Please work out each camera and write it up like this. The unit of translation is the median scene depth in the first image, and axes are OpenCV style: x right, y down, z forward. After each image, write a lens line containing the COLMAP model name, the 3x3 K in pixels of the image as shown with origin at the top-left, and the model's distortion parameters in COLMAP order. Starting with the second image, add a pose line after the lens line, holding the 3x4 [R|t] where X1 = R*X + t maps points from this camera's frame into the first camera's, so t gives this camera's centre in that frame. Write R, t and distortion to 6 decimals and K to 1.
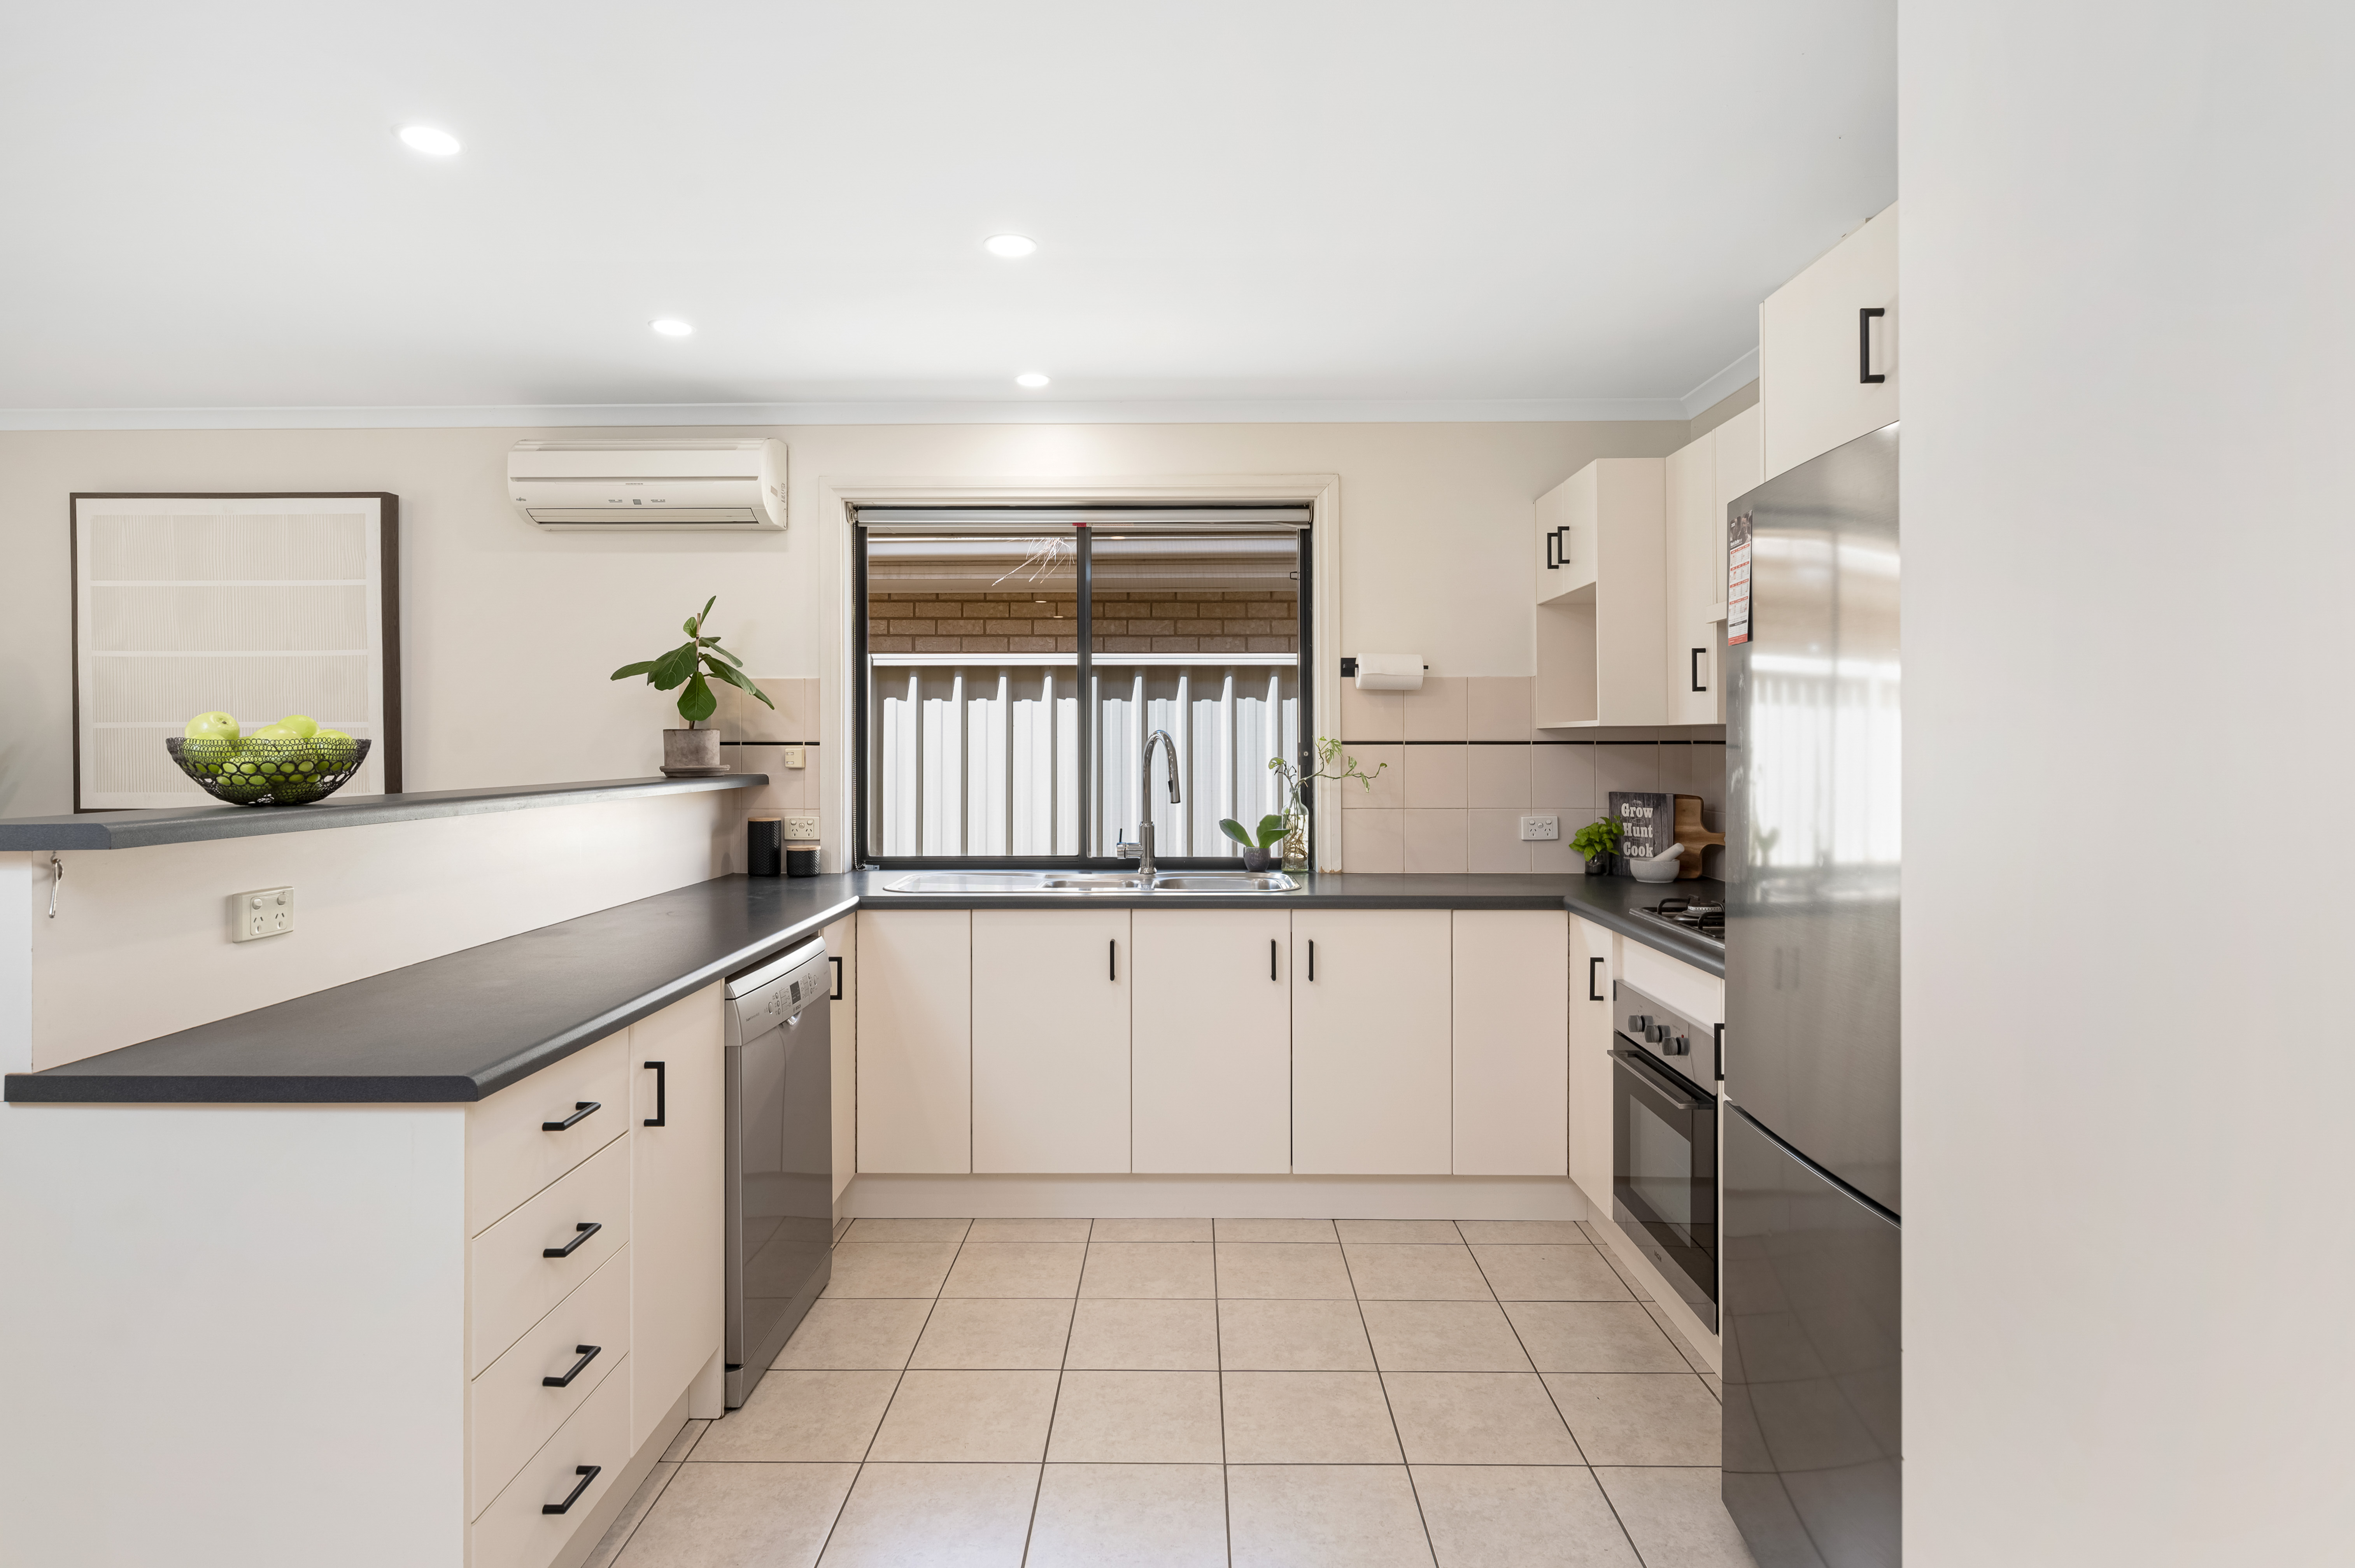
lens RADIAL K [[1244.1, 0, 1170.3], [0, 1244.1, 743.4], [0, 0, 1]] dist [0.034982, -0.002213]
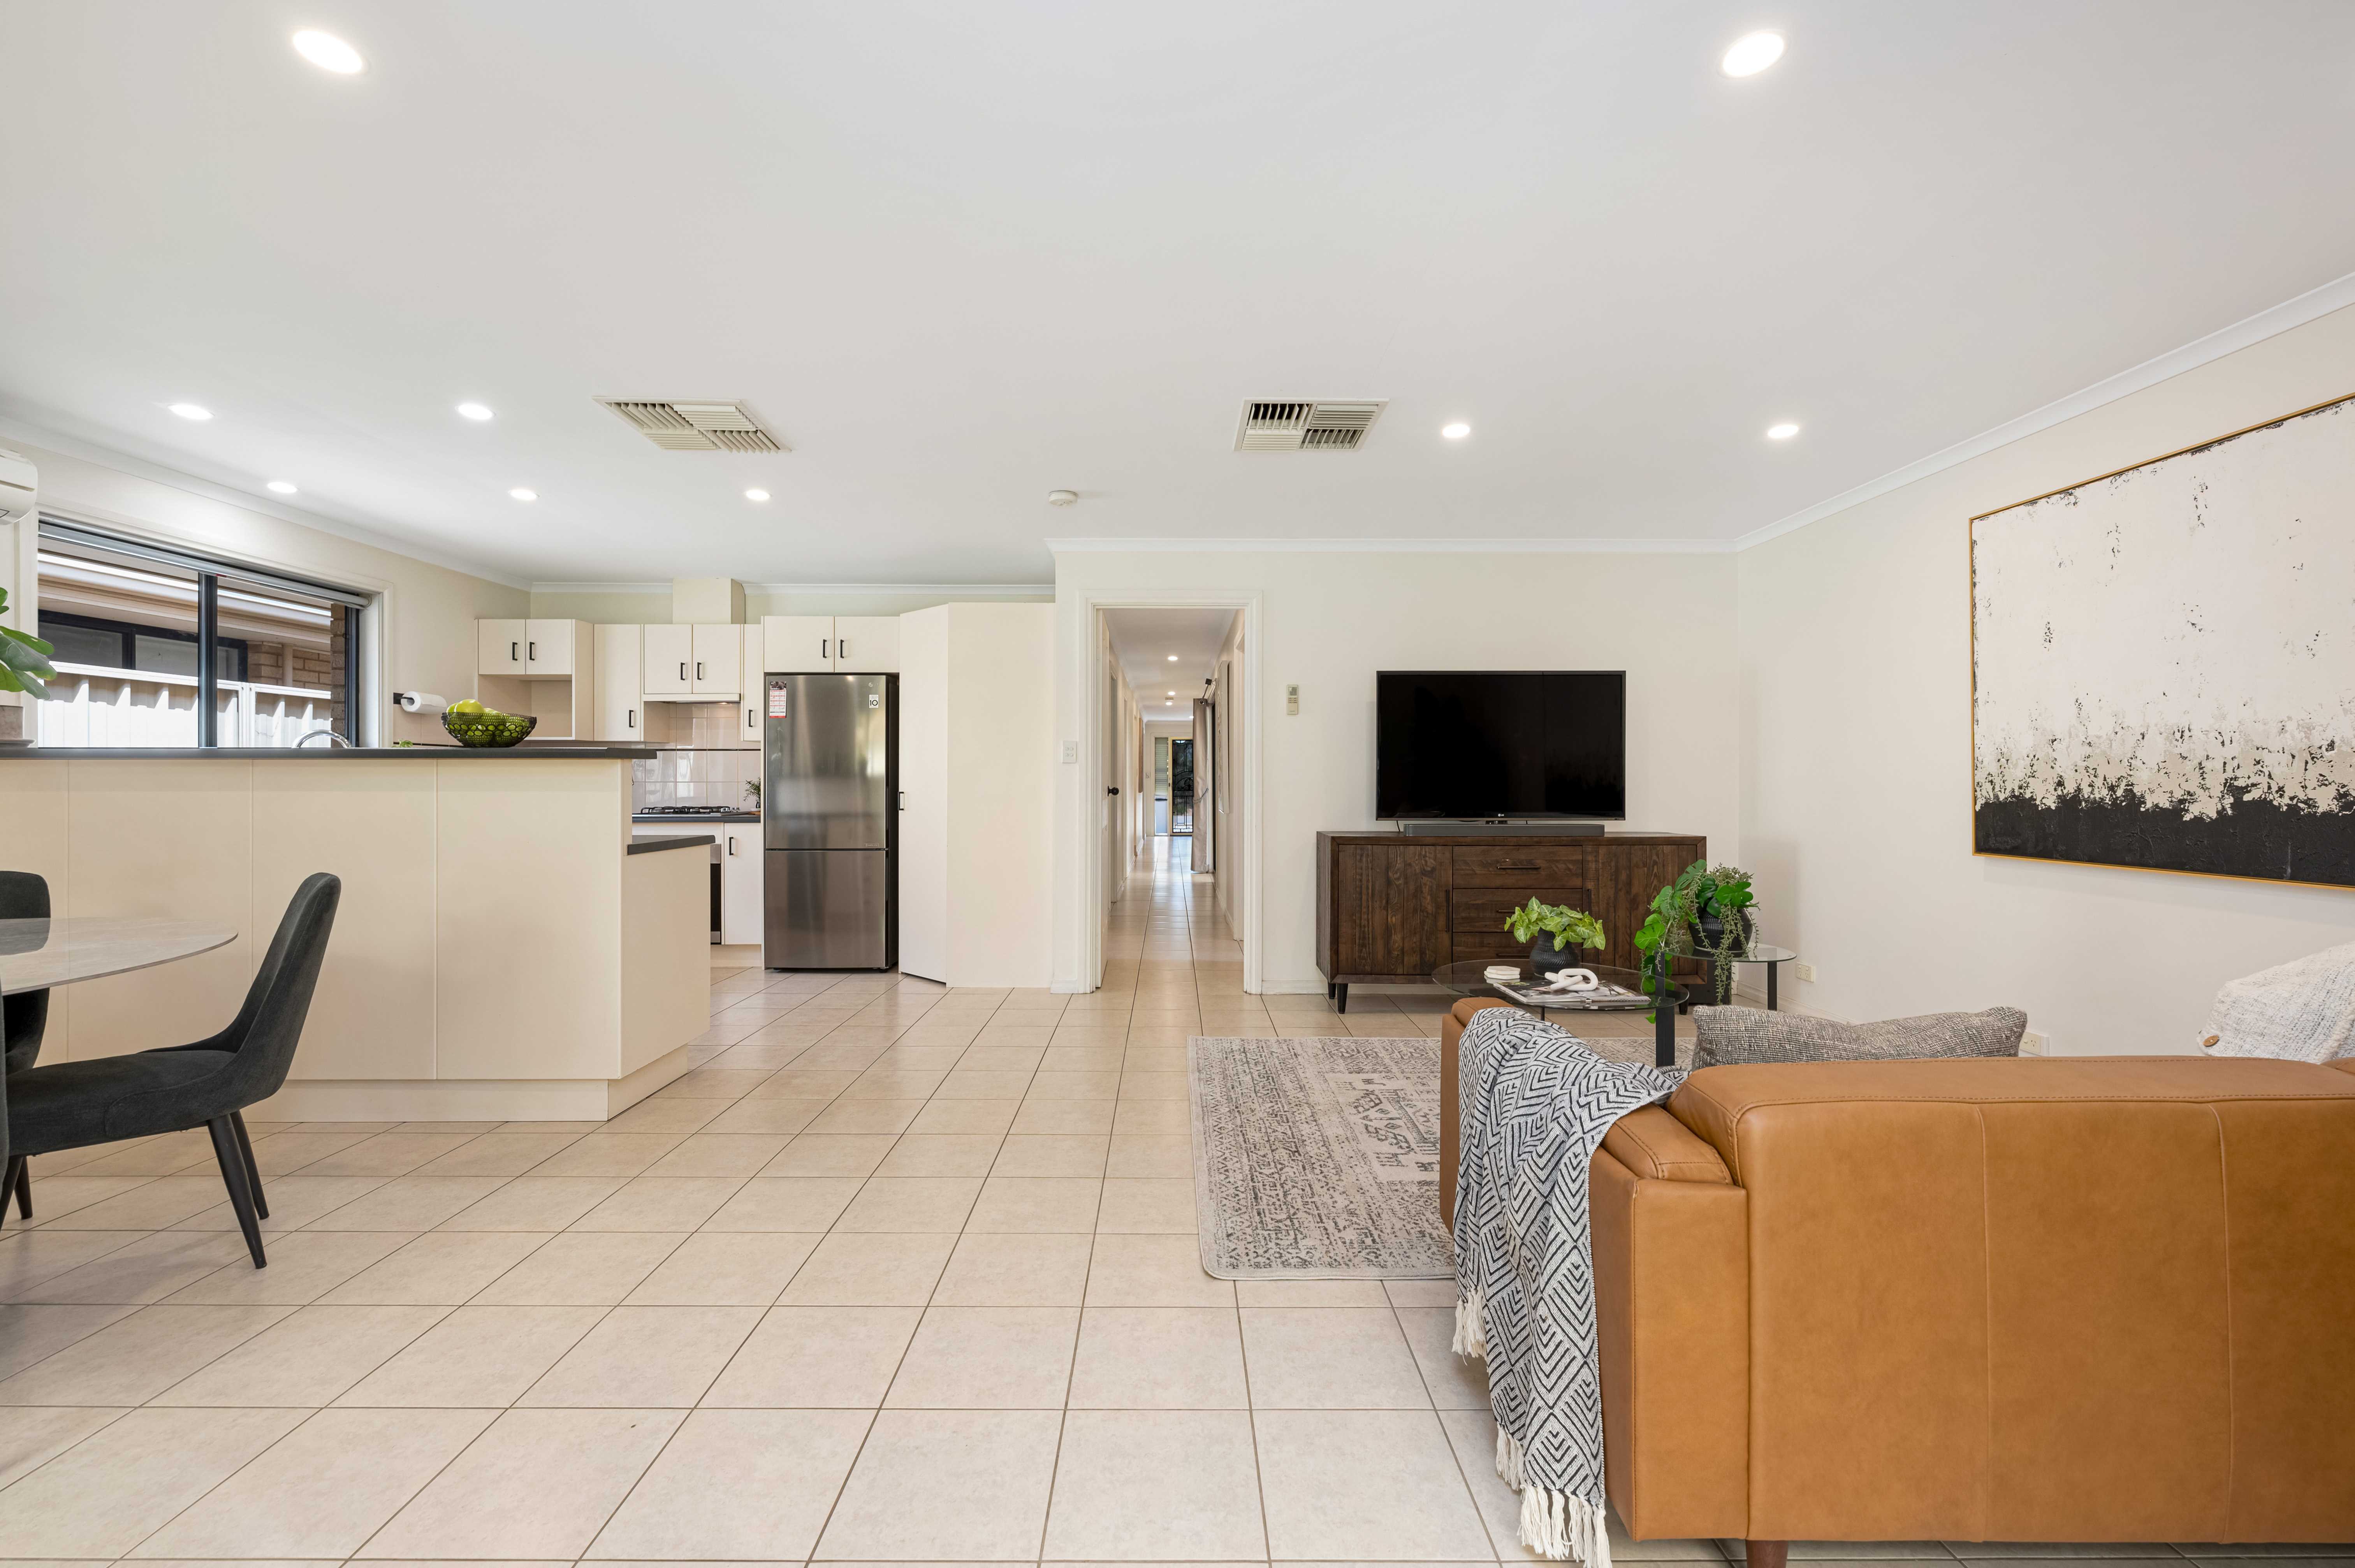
lens RADIAL K [[960.6, 0, 1172.9], [0, 960.6, 768.2], [0, 0, 1]] dist [0.006406, -0.000852]
pose [[-0.013882, 0.015654, 0.999781, -1.182486], [0.002167, 0.999876, -0.015625, 0.055837], [-0.999901, 0.001950, -0.013914, -0.031793]]
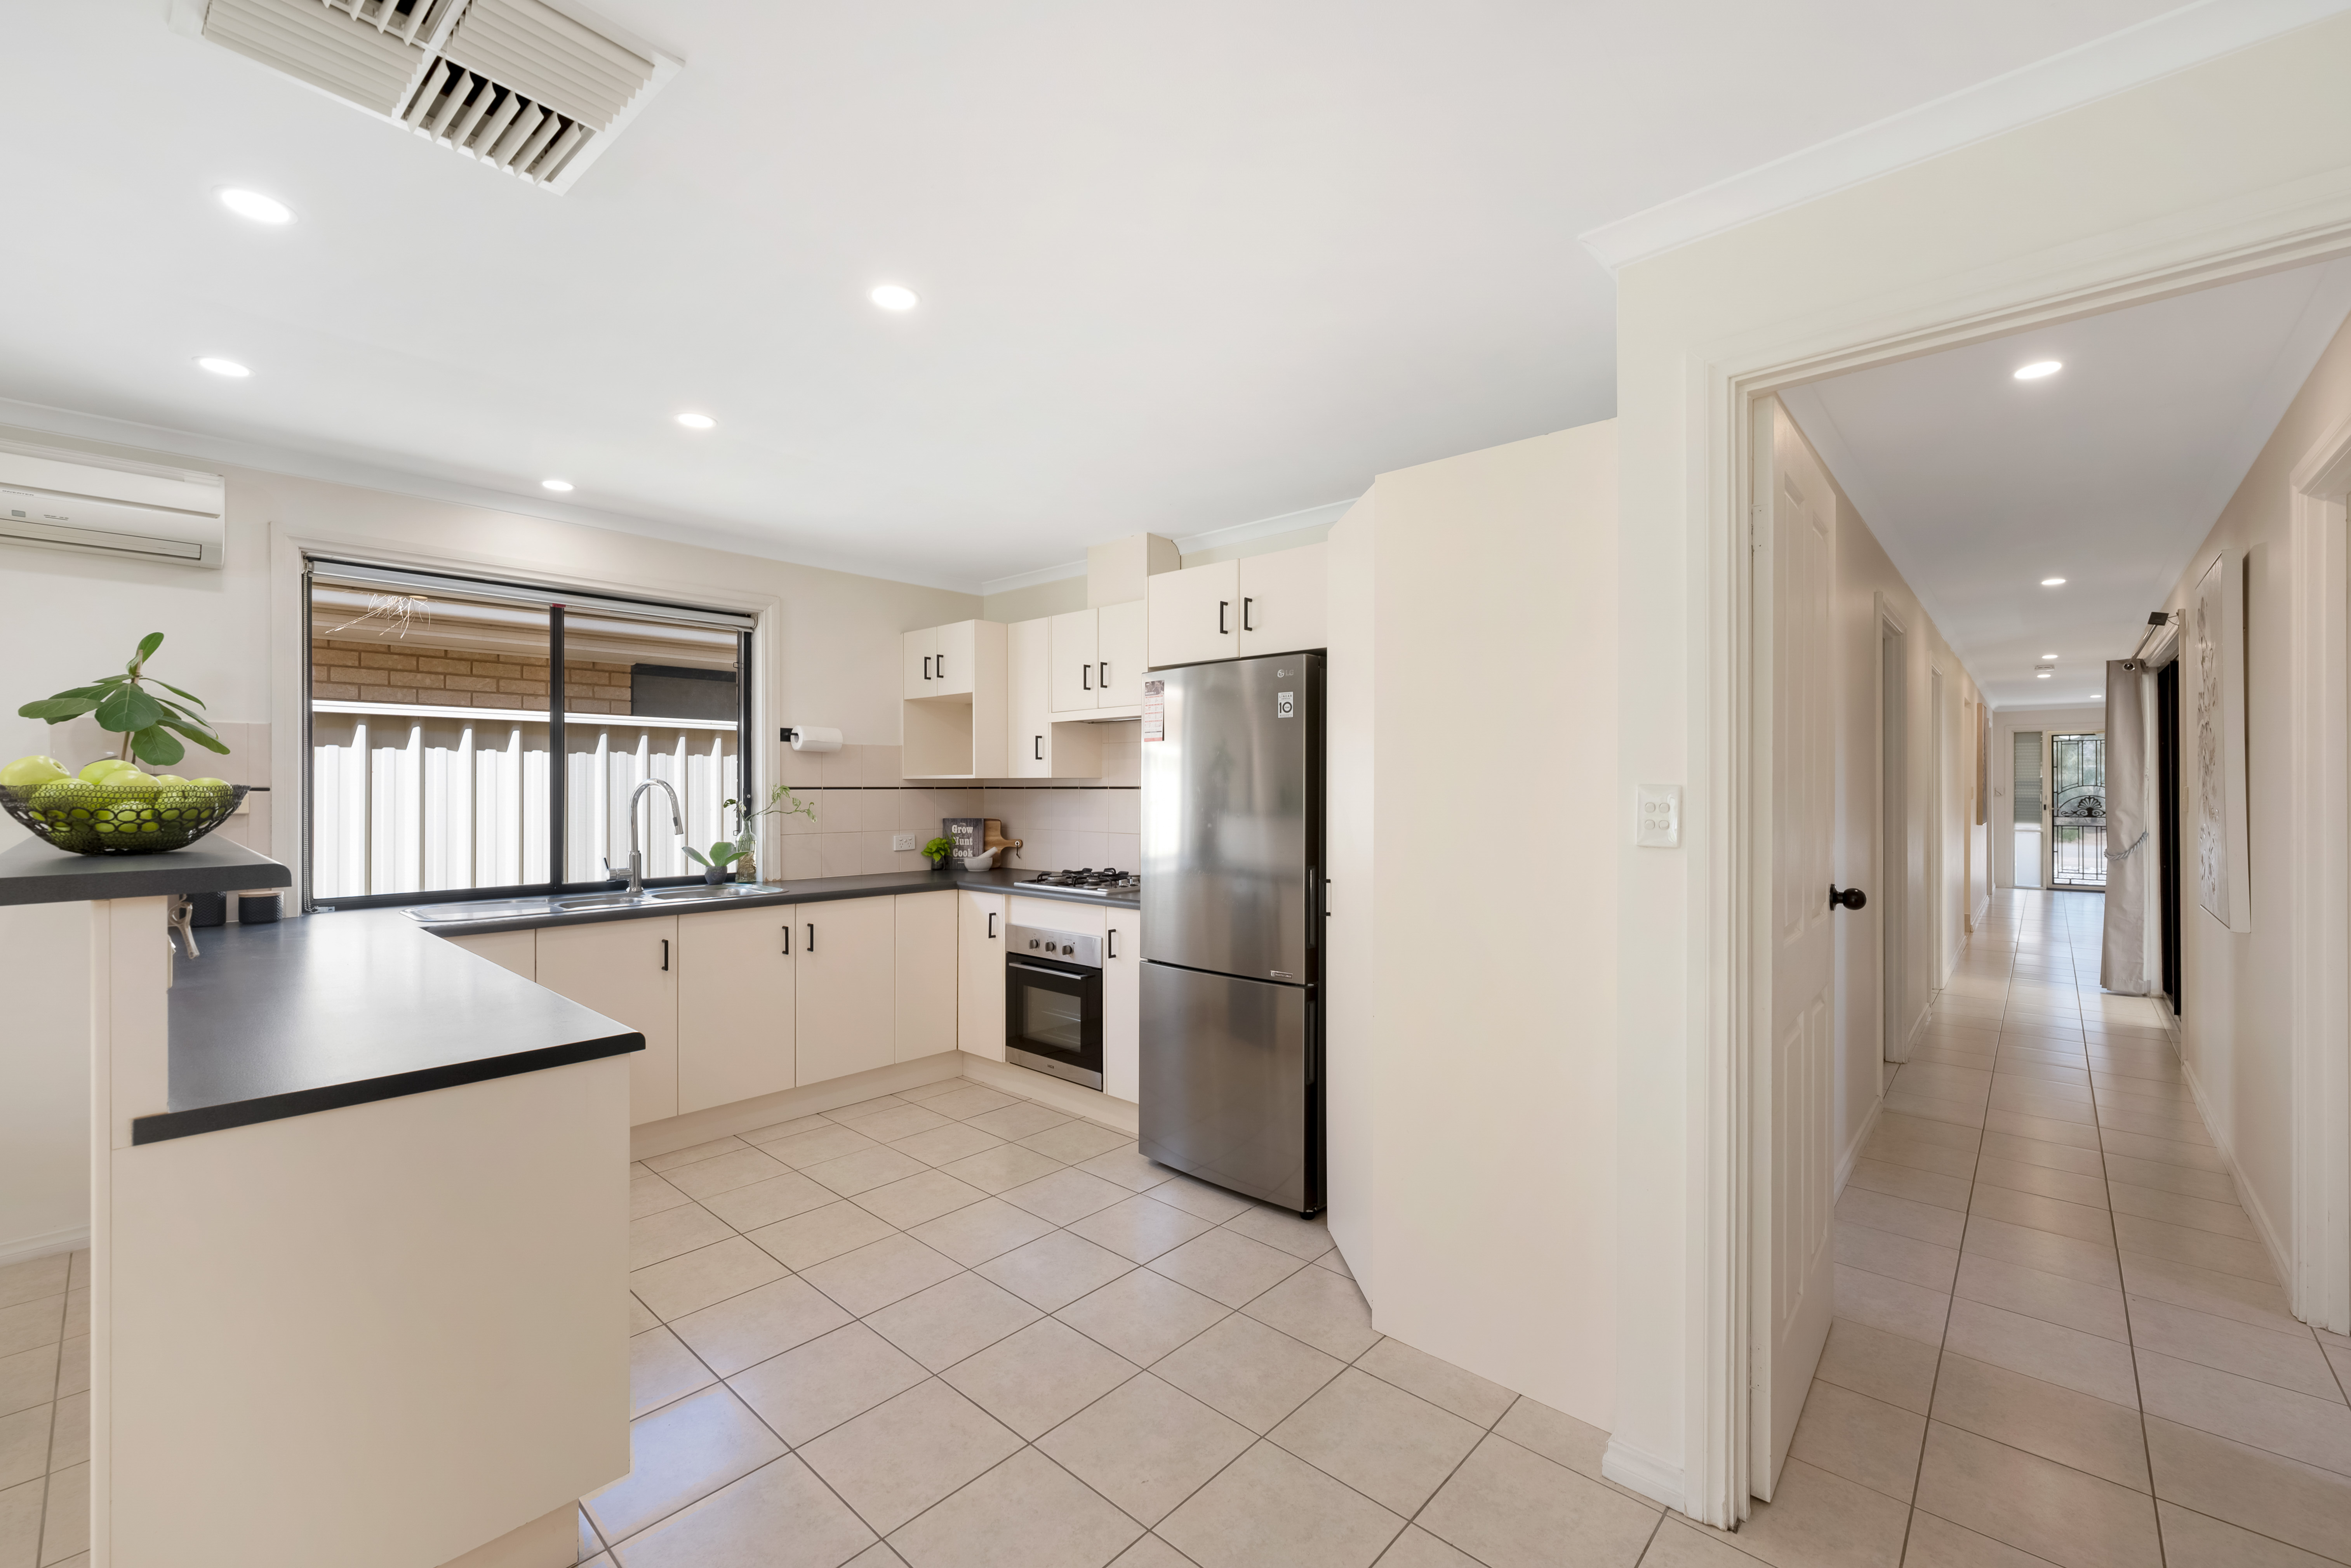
lens RADIAL K [[958.8, 0, 1160.0], [0, 958.8, 785.4], [0, 0, 1]] dist [0.006406, -0.000852]
pose [[0.669857, 0.002442, 0.742486, -0.383034], [-0.000461, 0.999996, -0.002873, -0.000457], [-0.742490, 0.001582, 0.669855, -0.043693]]
